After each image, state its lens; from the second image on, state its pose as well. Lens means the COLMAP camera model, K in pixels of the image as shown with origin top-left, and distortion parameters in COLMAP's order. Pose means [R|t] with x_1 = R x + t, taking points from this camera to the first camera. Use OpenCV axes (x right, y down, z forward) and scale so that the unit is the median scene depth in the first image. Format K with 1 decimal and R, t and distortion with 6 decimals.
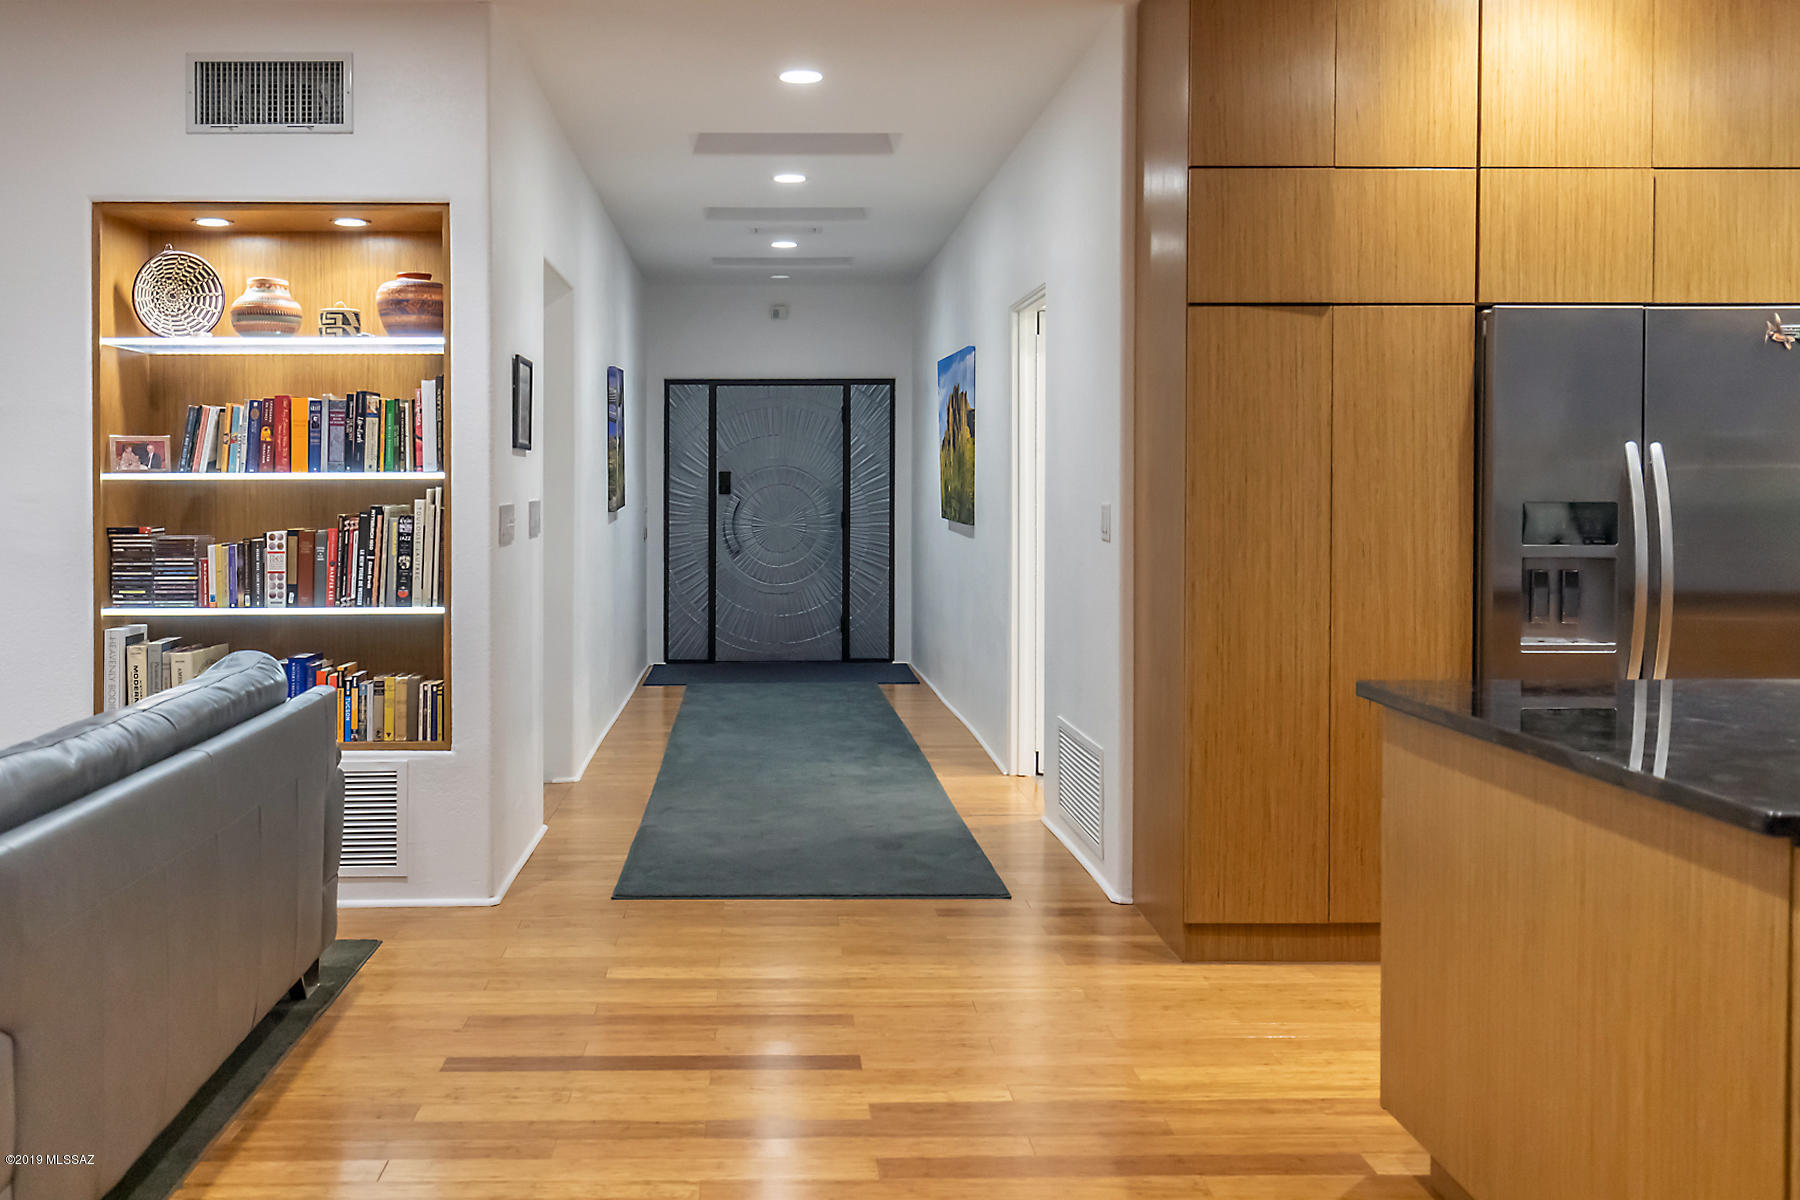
lens RADIAL K [[1677.8, 0, 765.9], [0, 1677.8, 506.1], [0, 0, 1]] dist [0.003886, -0.002869]
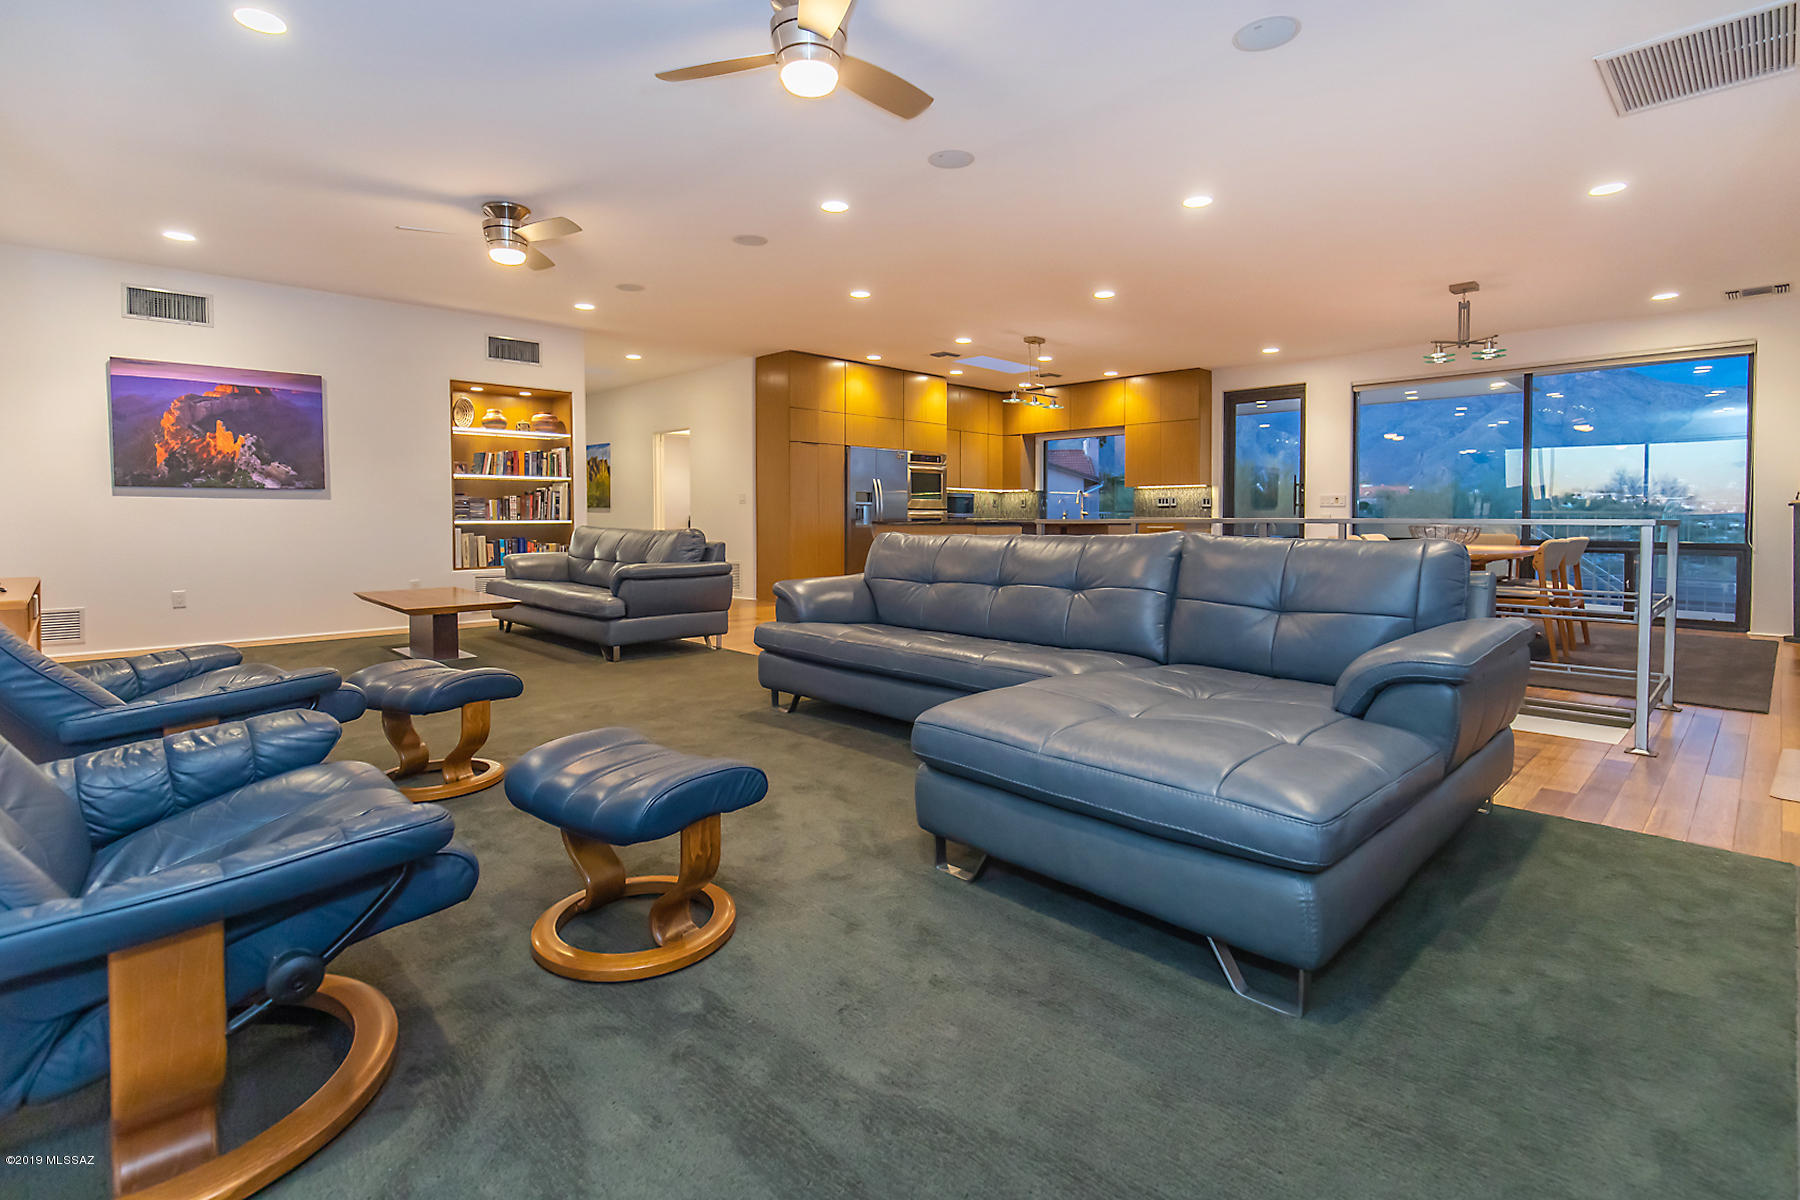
lens RADIAL K [[866.4, 0, 893.4], [0, 866.4, 558.2], [0, 0, 1]] dist [-0.004510, -0.000860]
pose [[0.731876, -0.029339, 0.680806, -0.954341], [0.005686, 0.999301, 0.036952, 0.081994], [-0.681414, -0.023173, 0.731531, -0.671223]]
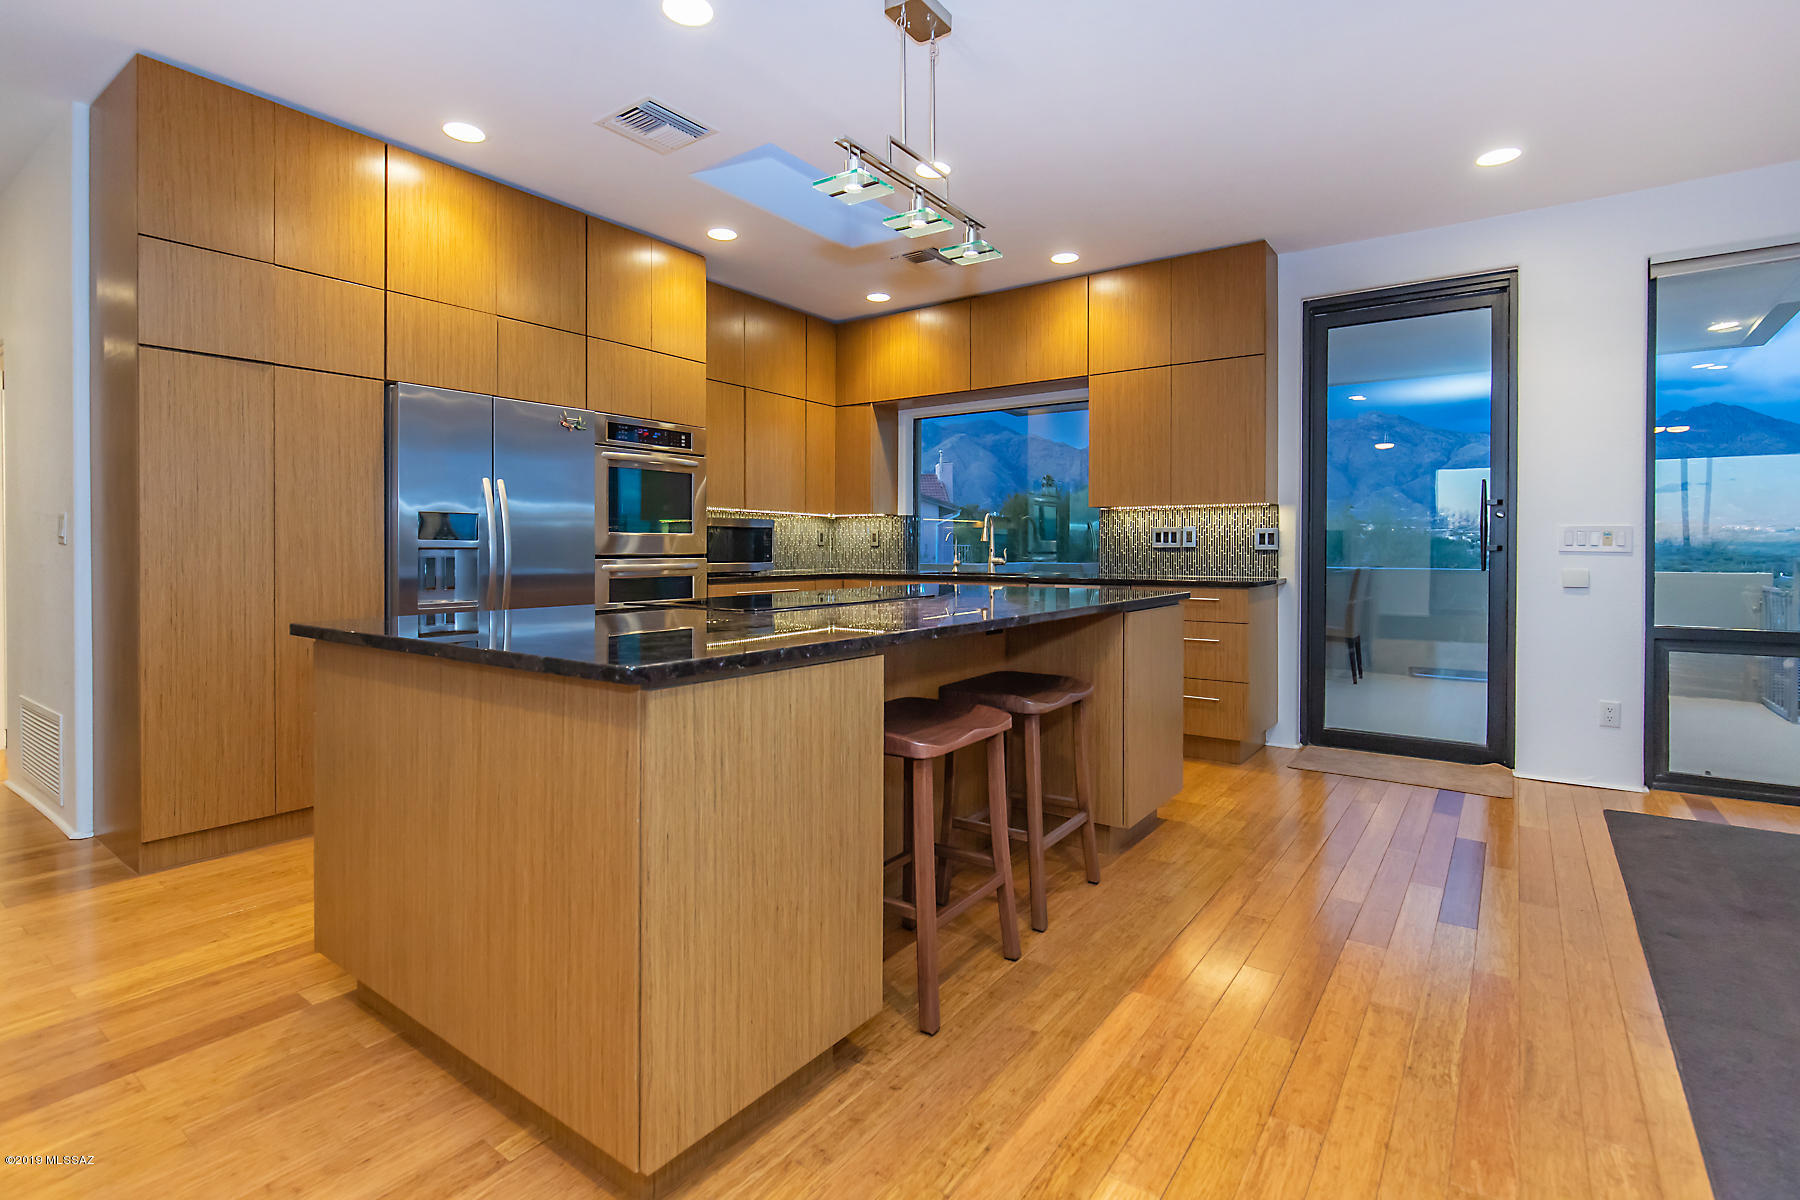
lens RADIAL K [[866.4, 0, 893.4], [0, 866.4, 558.2], [0, 0, 1]] dist [-0.004510, -0.000860]
pose [[0.595531, -0.008249, 0.803290, 0.066792], [0.008462, 0.999956, 0.003995, 0.037951], [-0.803288, 0.004418, 0.595575, 0.163659]]
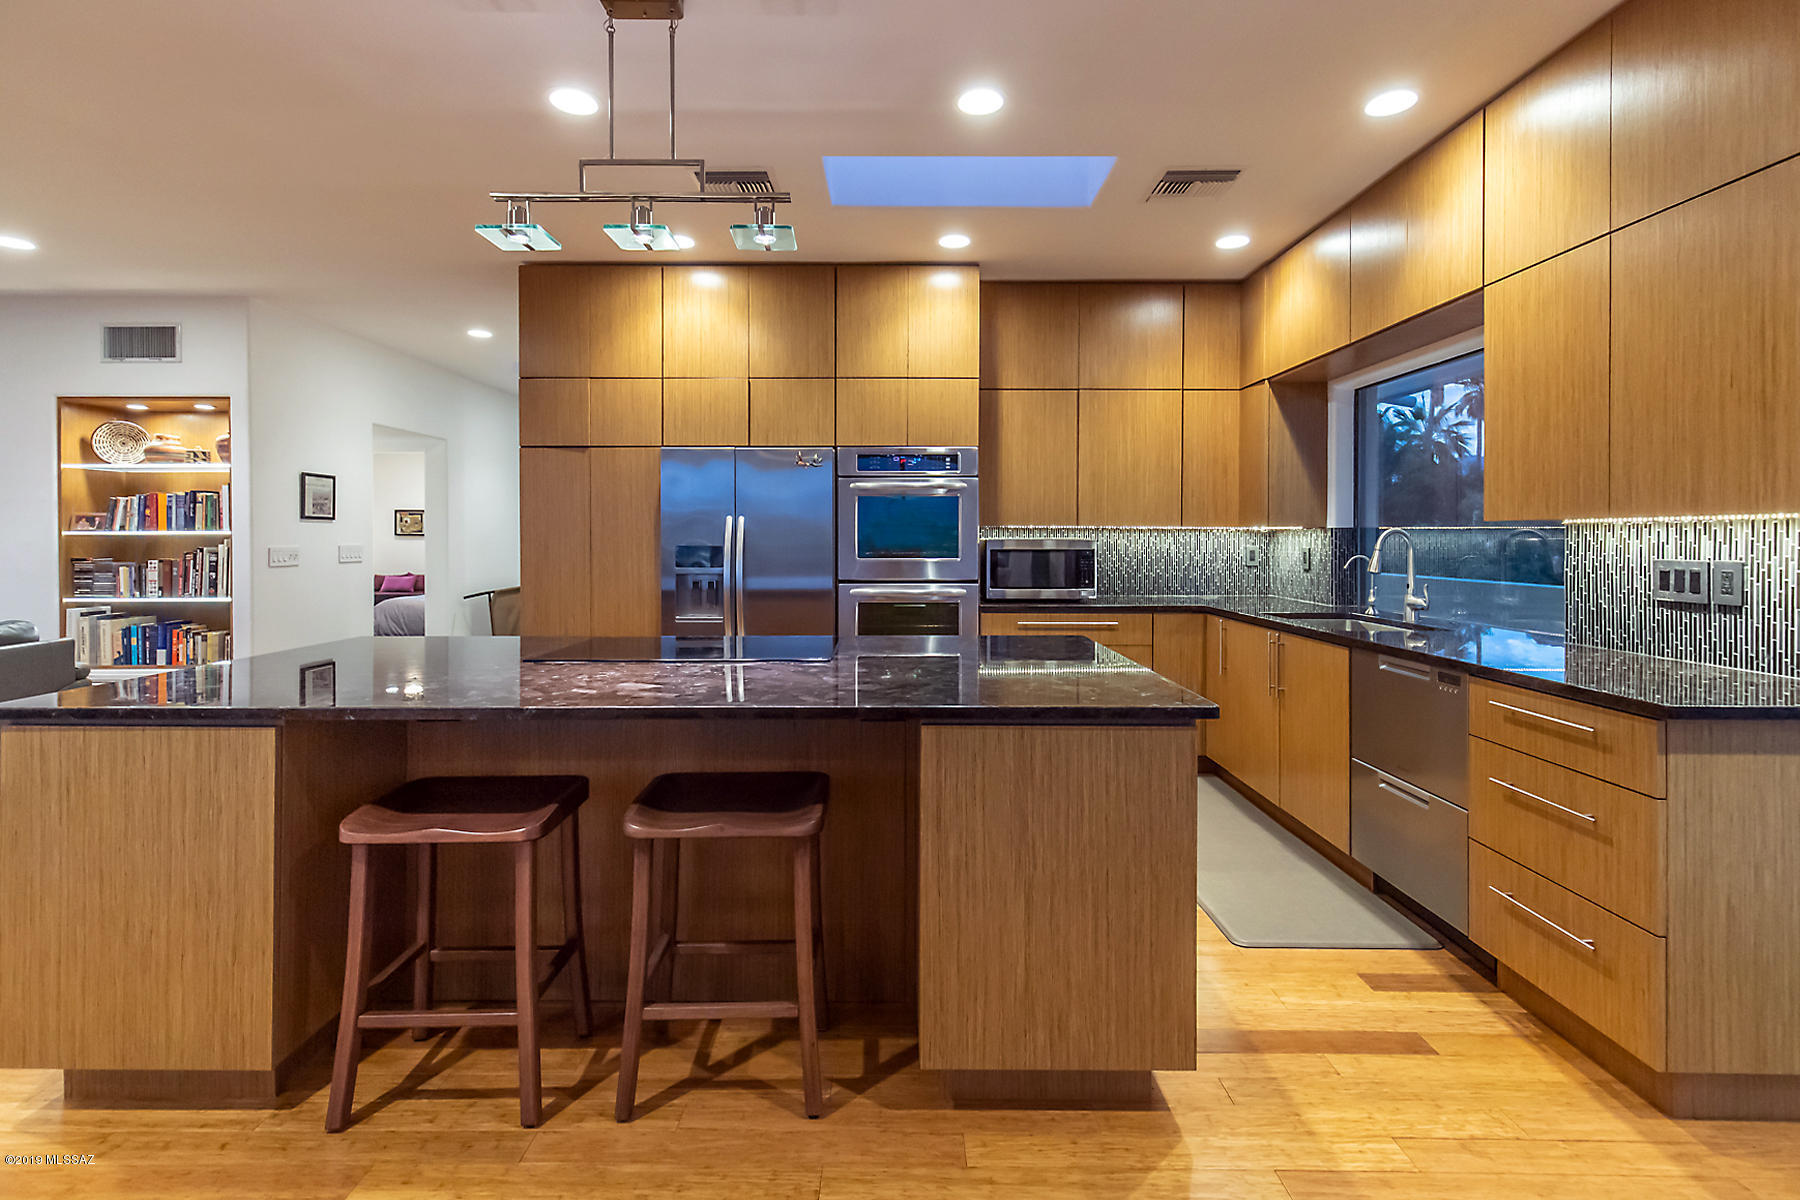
lens RADIAL K [[836.0, 0, 866.5], [0, 836.0, 541.7], [0, 0, 1]] dist [0.003041, 0.000458]
pose [[0.999774, 0.000361, -0.021258, 0.656131], [-0.000501, 0.999978, -0.006580, -0.001173], [0.021255, 0.006589, 0.999752, 0.015081]]
